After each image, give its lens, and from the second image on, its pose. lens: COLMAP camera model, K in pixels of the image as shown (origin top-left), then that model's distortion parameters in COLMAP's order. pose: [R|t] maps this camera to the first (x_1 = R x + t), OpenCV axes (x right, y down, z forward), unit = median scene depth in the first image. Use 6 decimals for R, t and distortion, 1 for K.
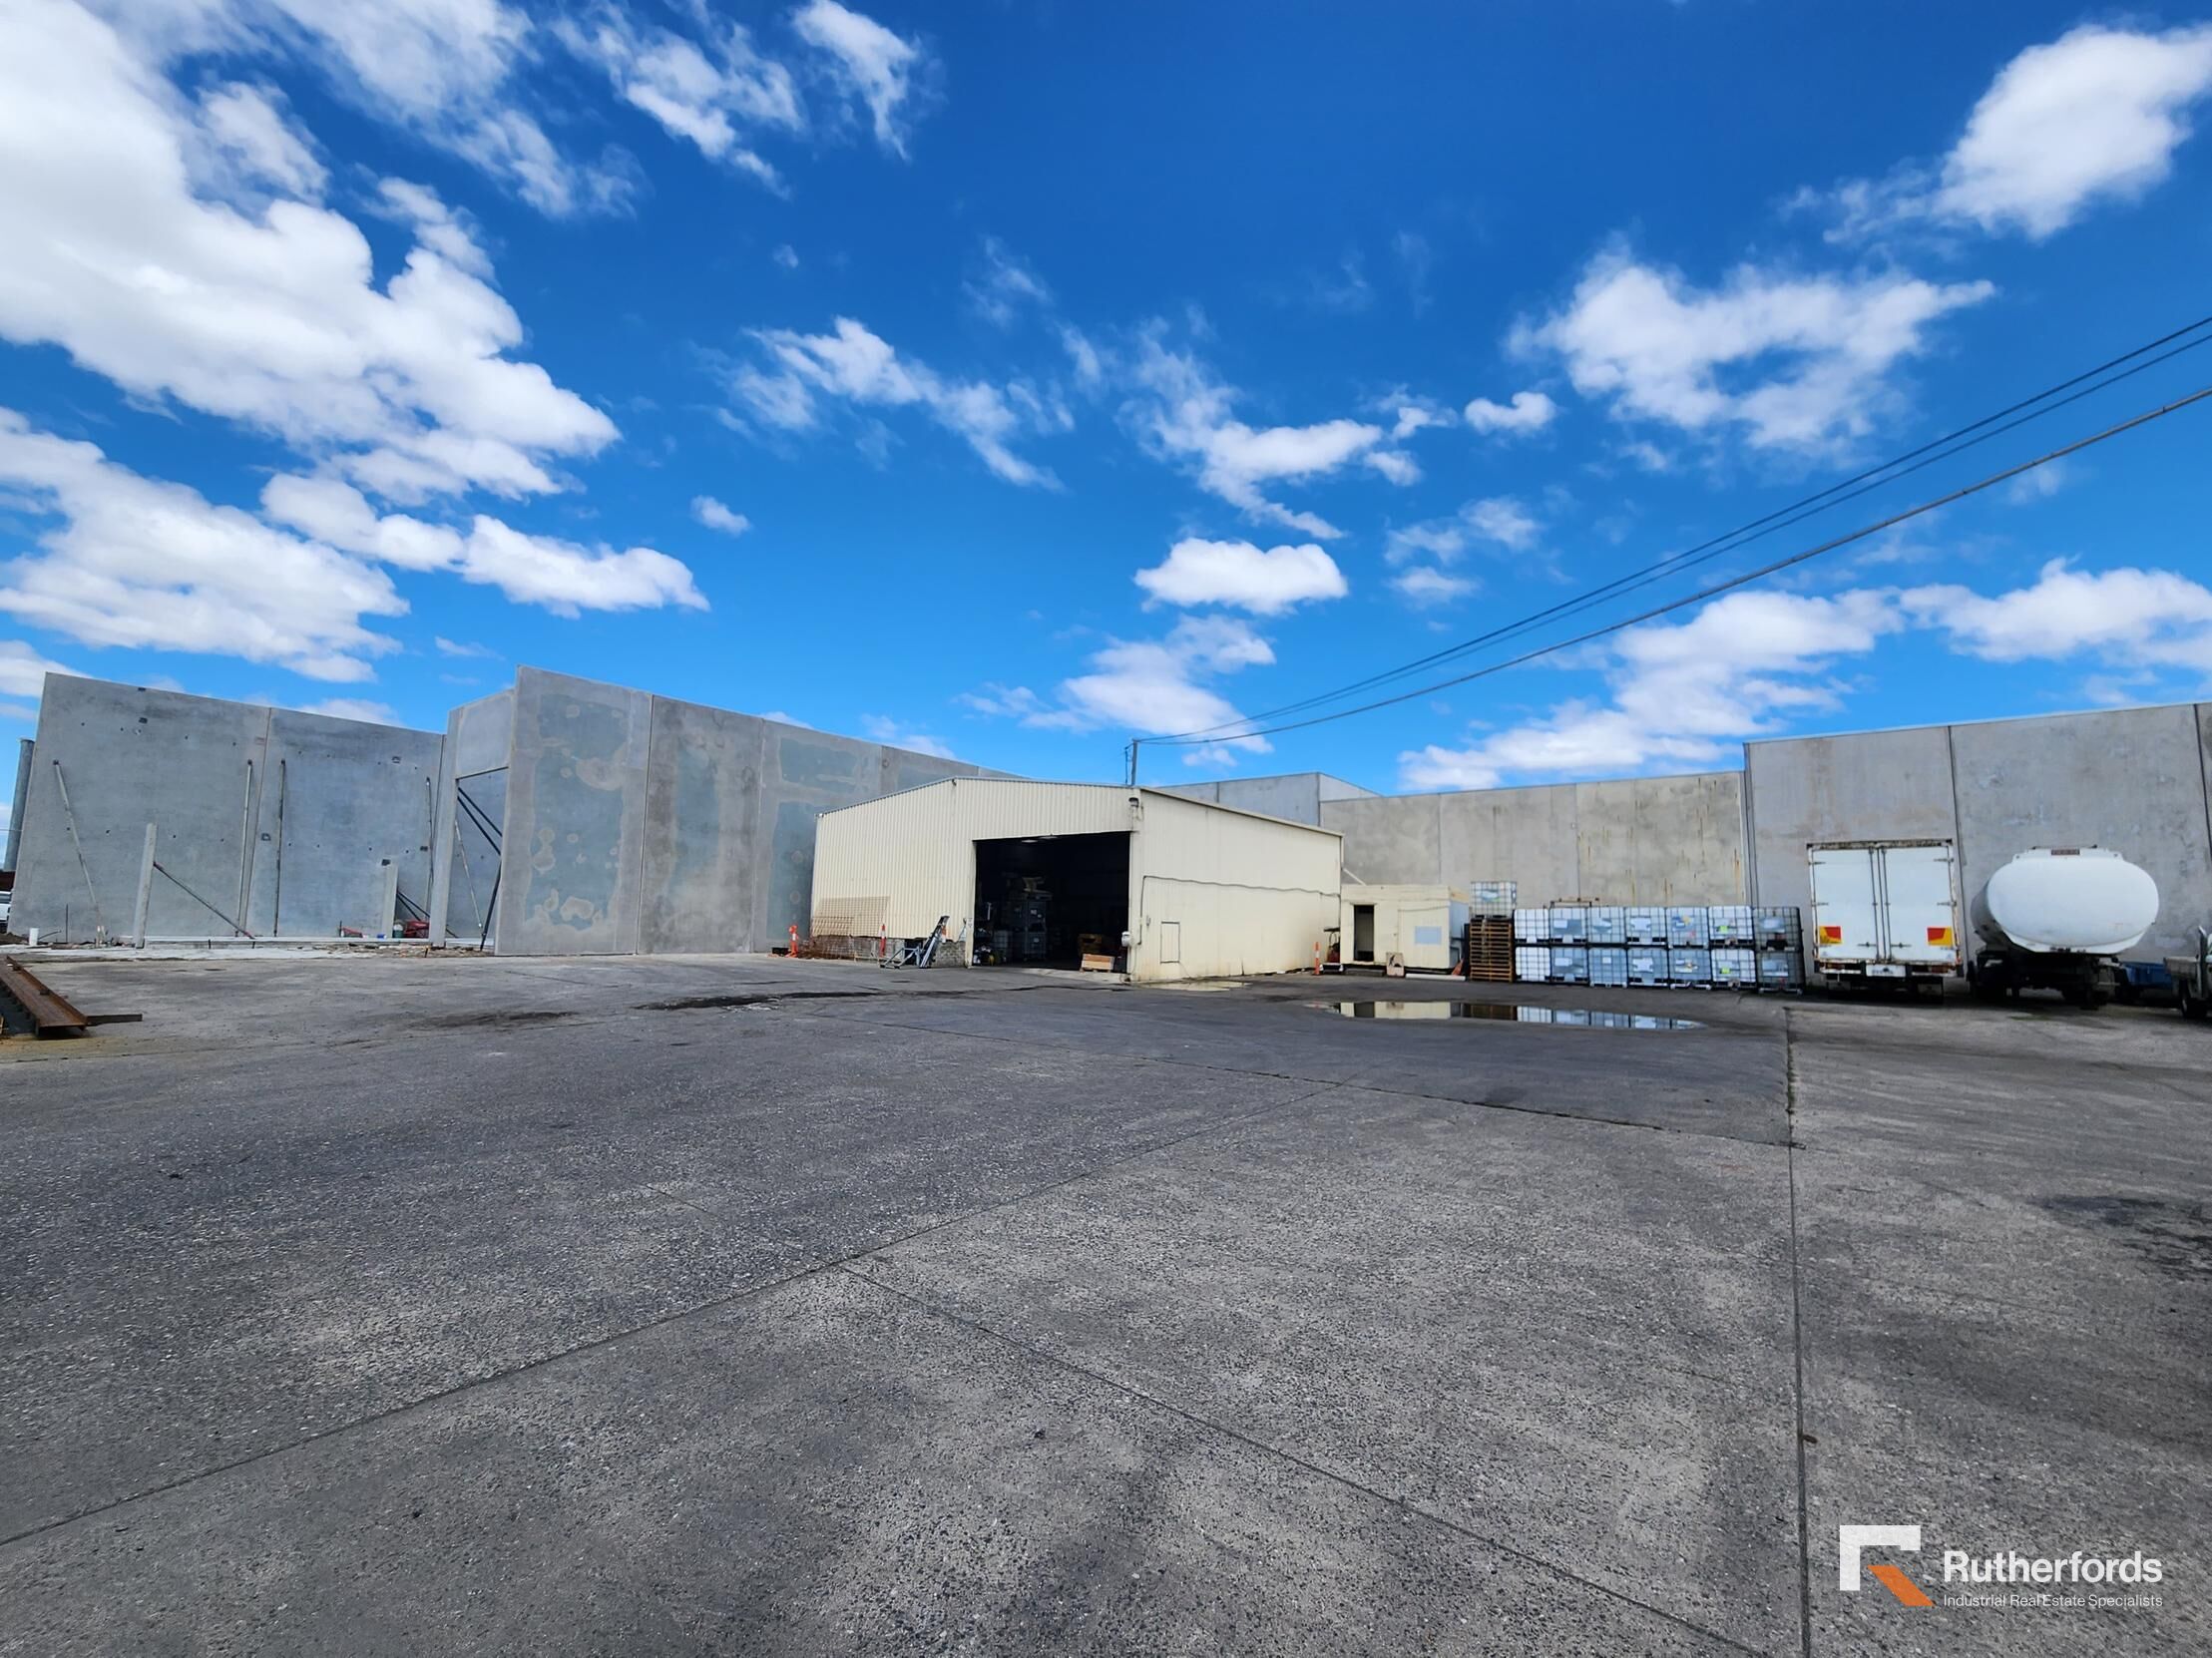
lens RADIAL K [[977.1, 0, 1112.3], [0, 977.1, 831.3], [0, 0, 1]] dist [0.001476, 0.000050]
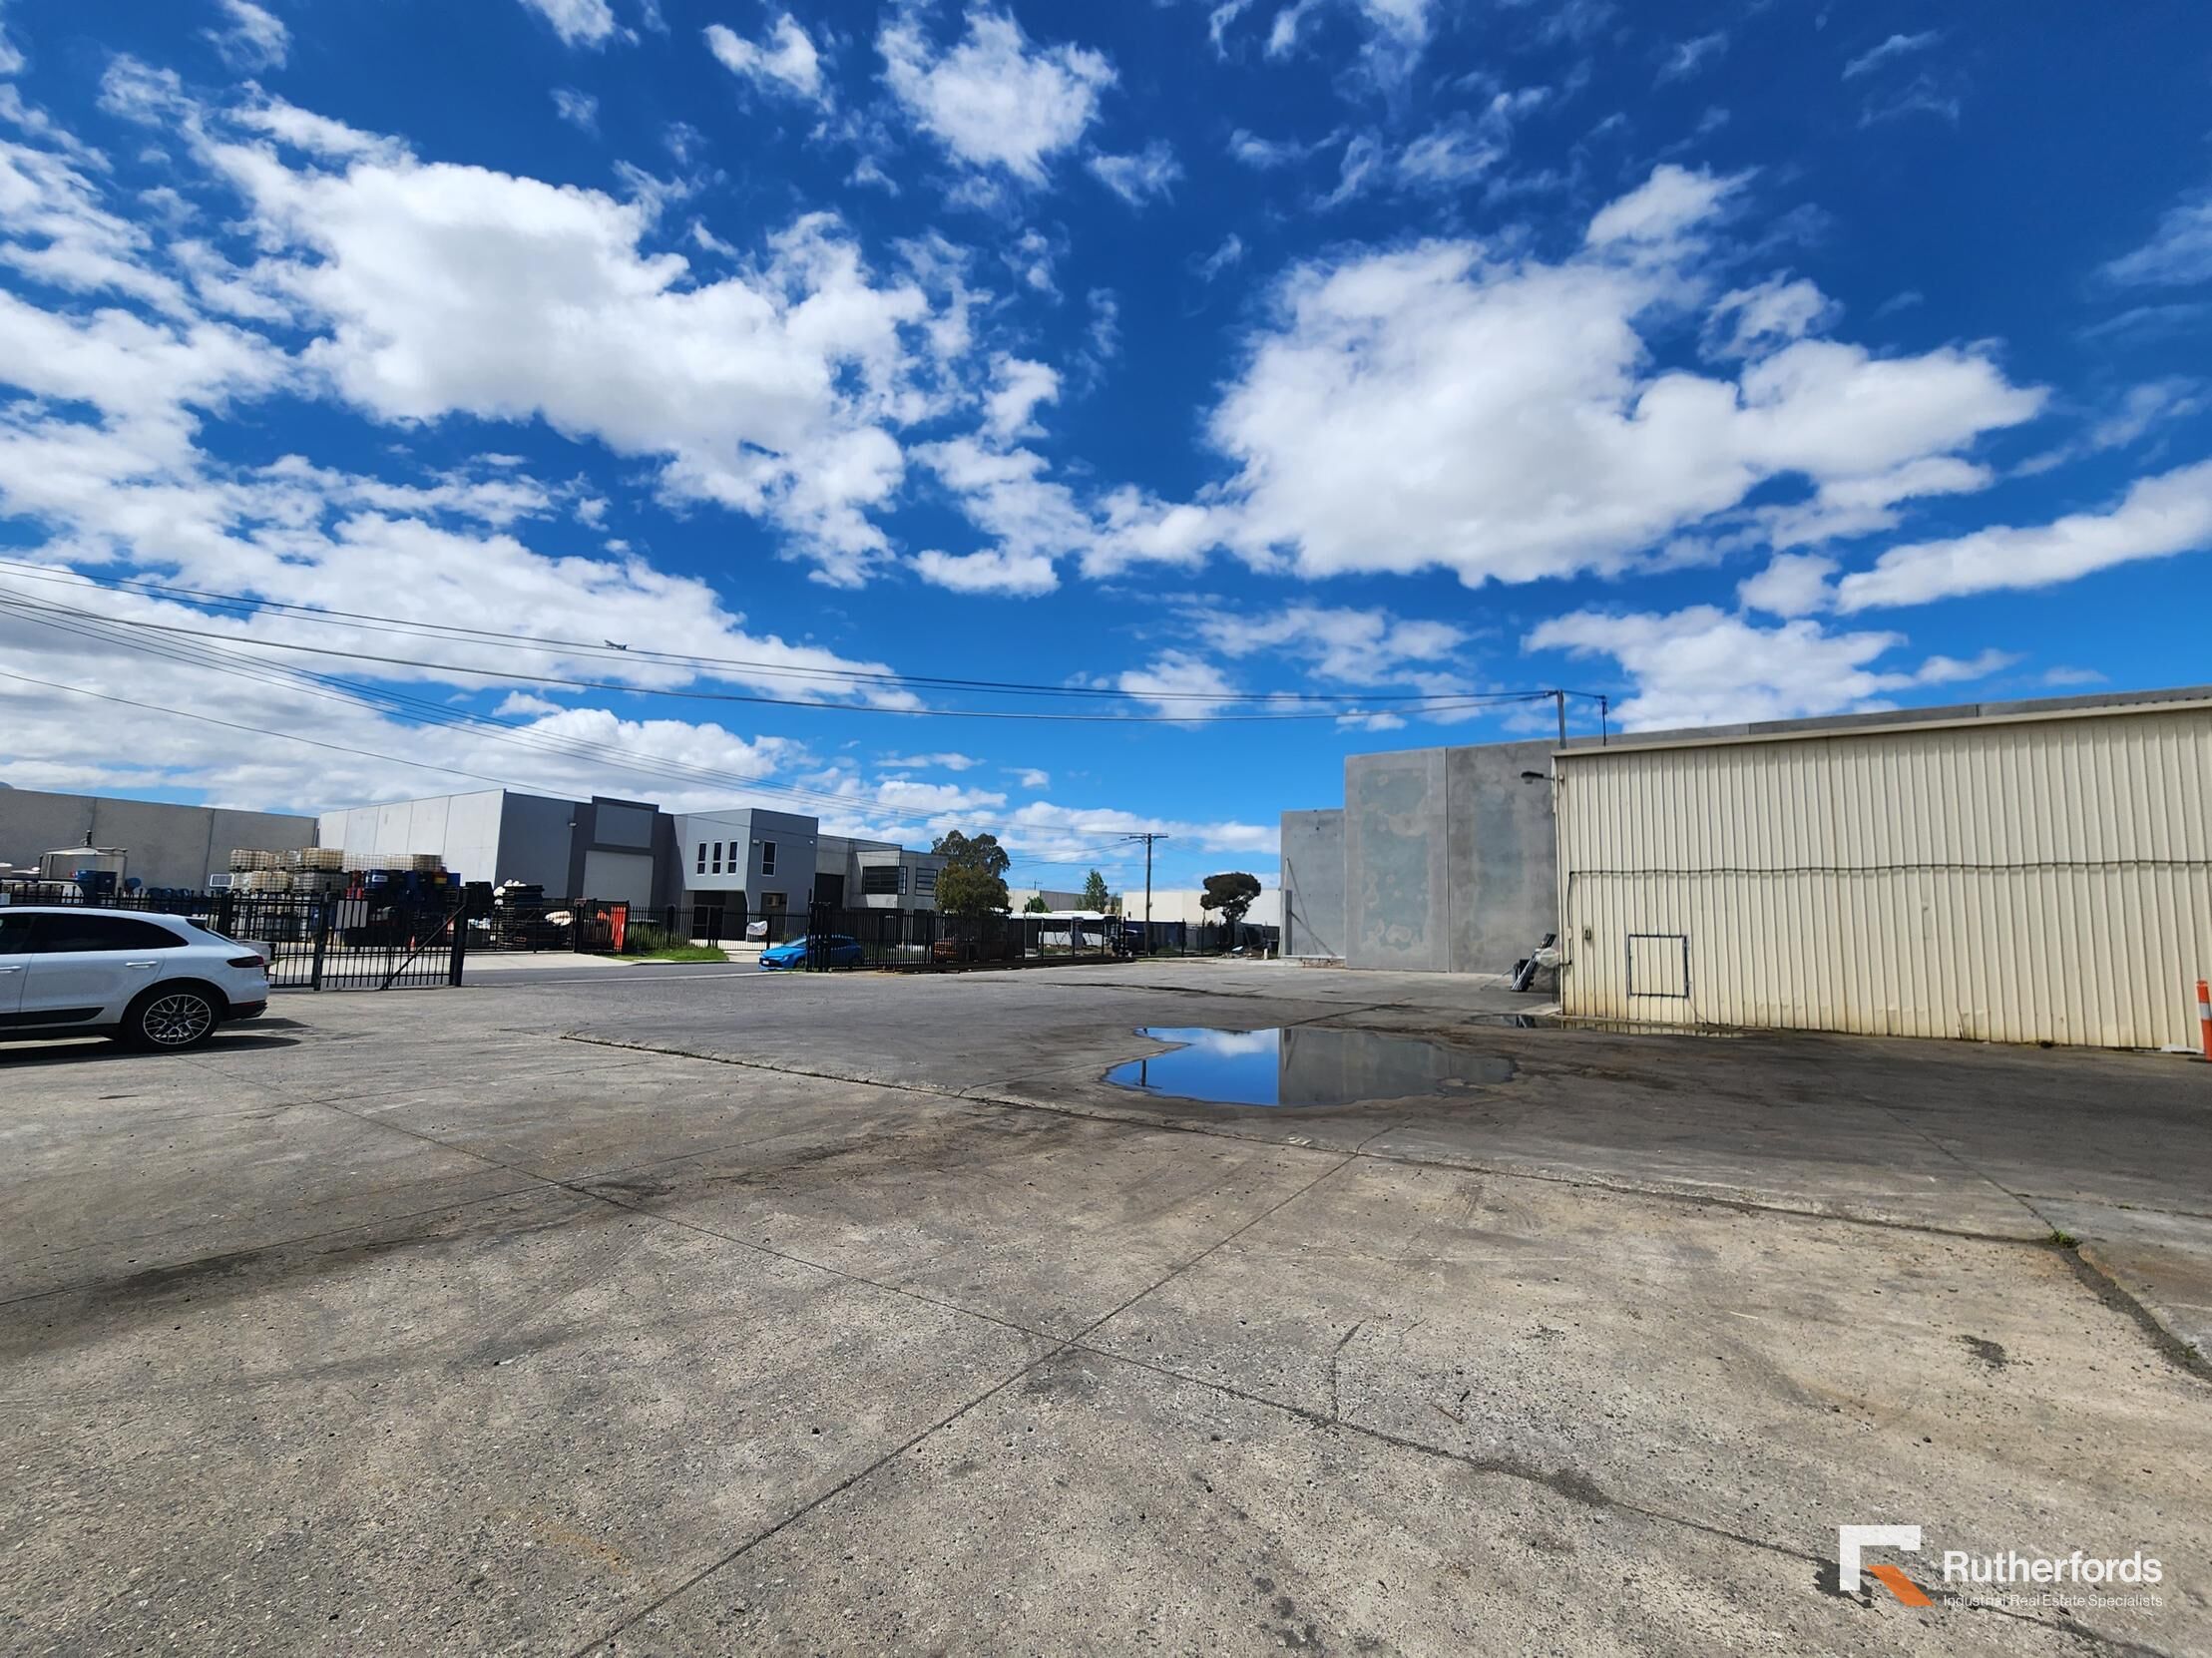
lens RADIAL K [[887.8, 0, 1113.6], [0, 887.8, 845.1], [0, 0, 1]] dist [-0.002098, -0.000121]
pose [[0.145509, -0.117645, -0.982337, 0.500641], [0.083742, 0.990806, -0.106255, 0.053450], [0.985806, -0.066802, 0.154024, 0.444912]]
